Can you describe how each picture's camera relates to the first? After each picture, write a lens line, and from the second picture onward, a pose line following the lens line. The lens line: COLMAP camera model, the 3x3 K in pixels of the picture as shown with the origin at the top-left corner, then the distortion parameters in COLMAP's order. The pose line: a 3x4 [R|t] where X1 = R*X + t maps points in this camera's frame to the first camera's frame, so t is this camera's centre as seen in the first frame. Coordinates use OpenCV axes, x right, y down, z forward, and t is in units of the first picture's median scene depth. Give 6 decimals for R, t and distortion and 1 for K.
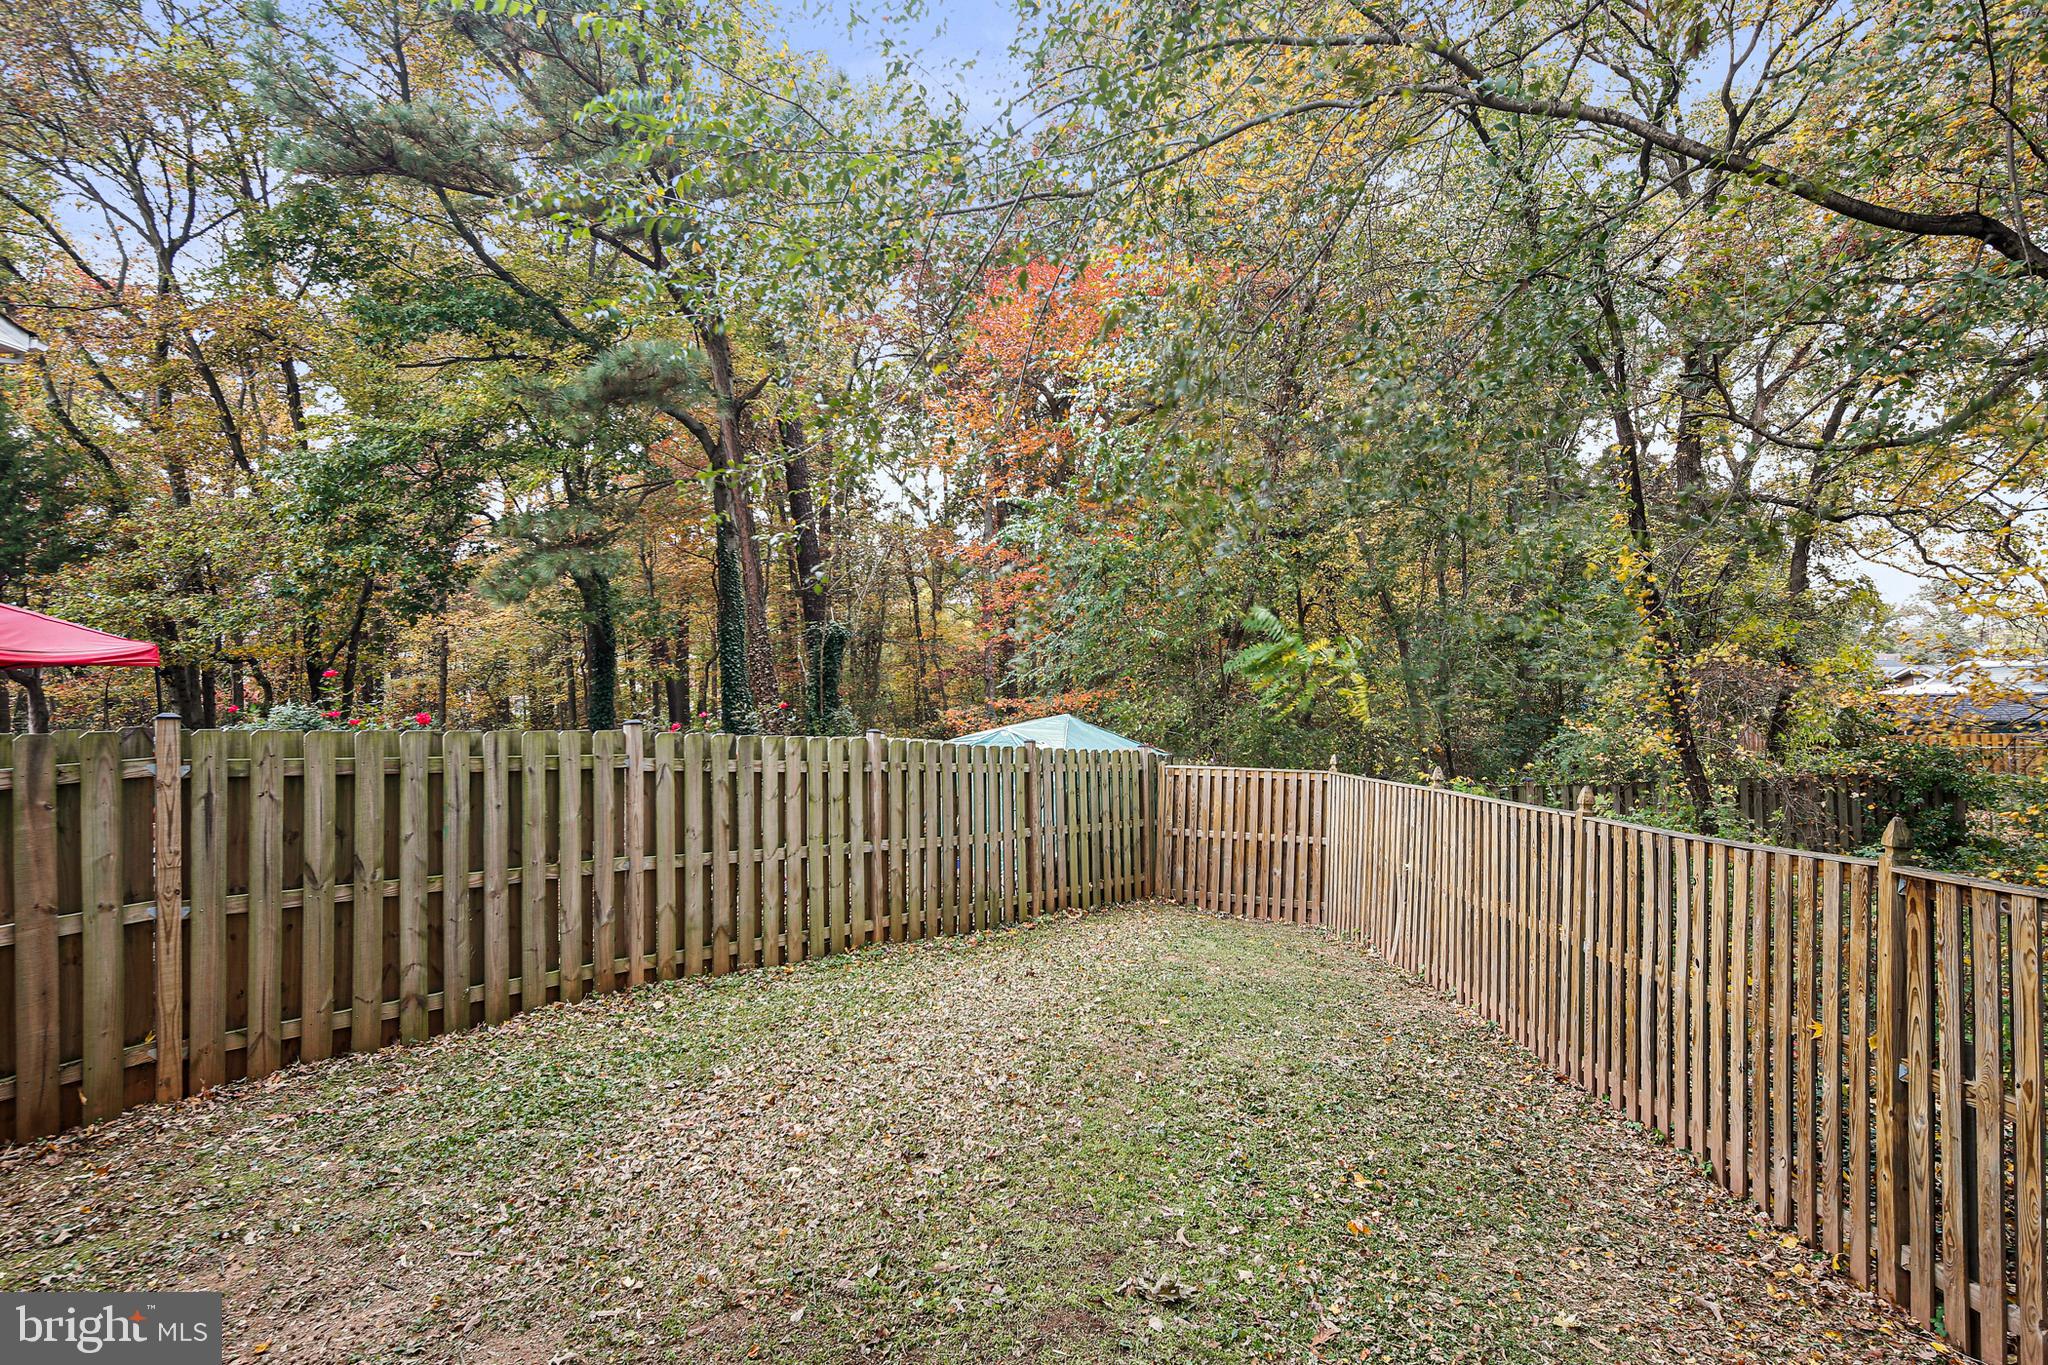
lens RADIAL K [[1005.5, 0, 1024.0], [0, 1005.5, 682.5], [0, 0, 1]] dist [0.002950, -0.000399]
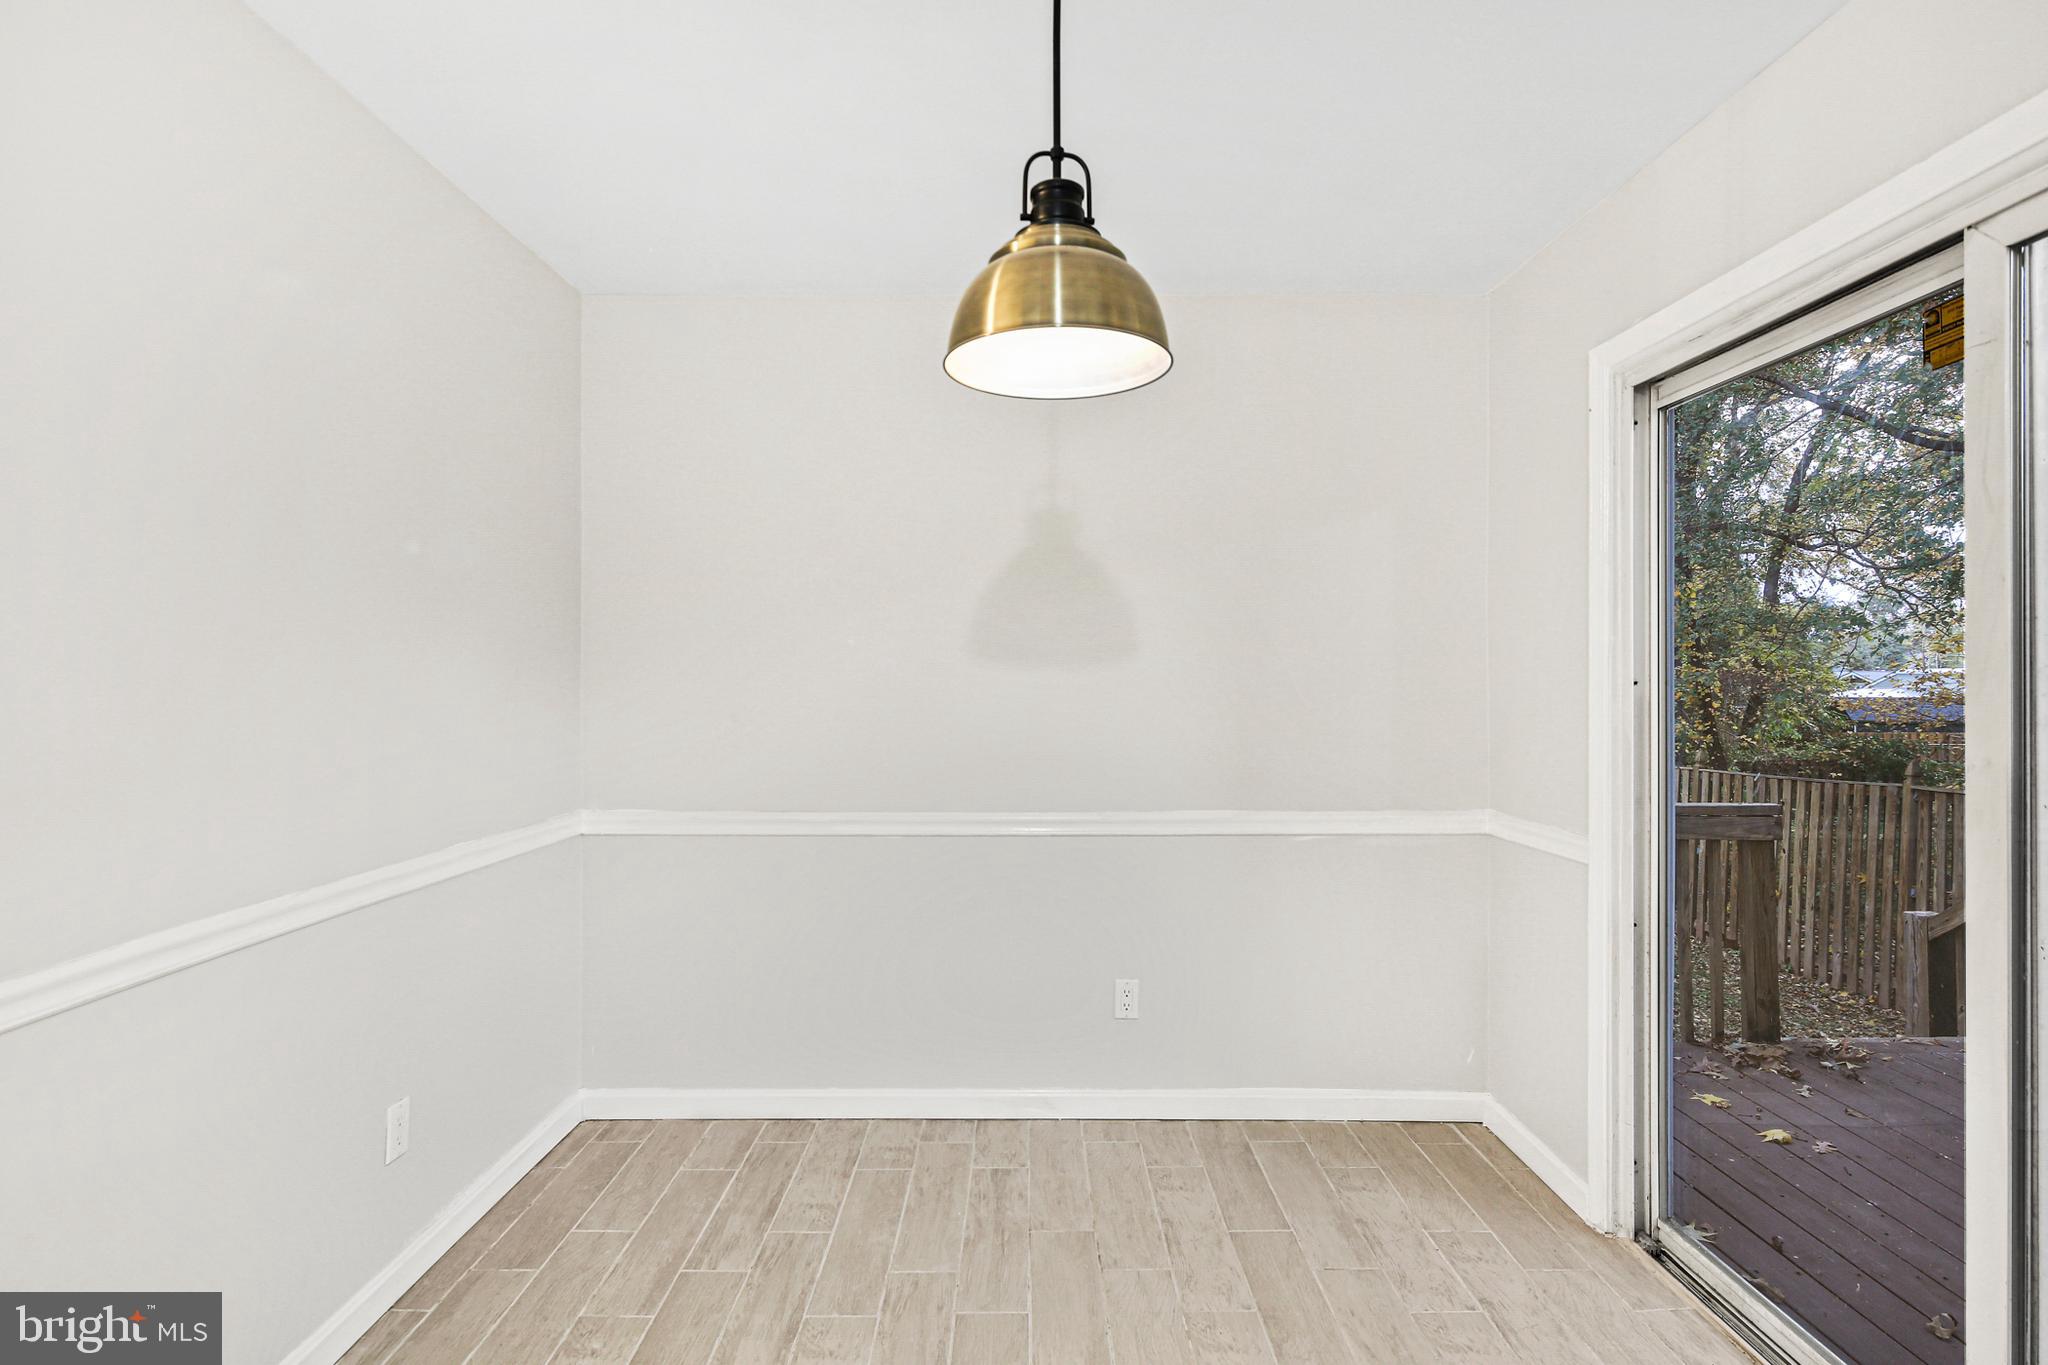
lens RADIAL K [[976.4, 0, 1024.0], [0, 976.4, 682.5], [0, 0, 1]] dist [0.001308, -0.000014]
pose [[0.999459, 0.023446, 0.023070, -0.777362], [-0.023817, 0.999589, 0.015926, -0.001446], [-0.022687, -0.016467, 0.999607, -0.726197]]
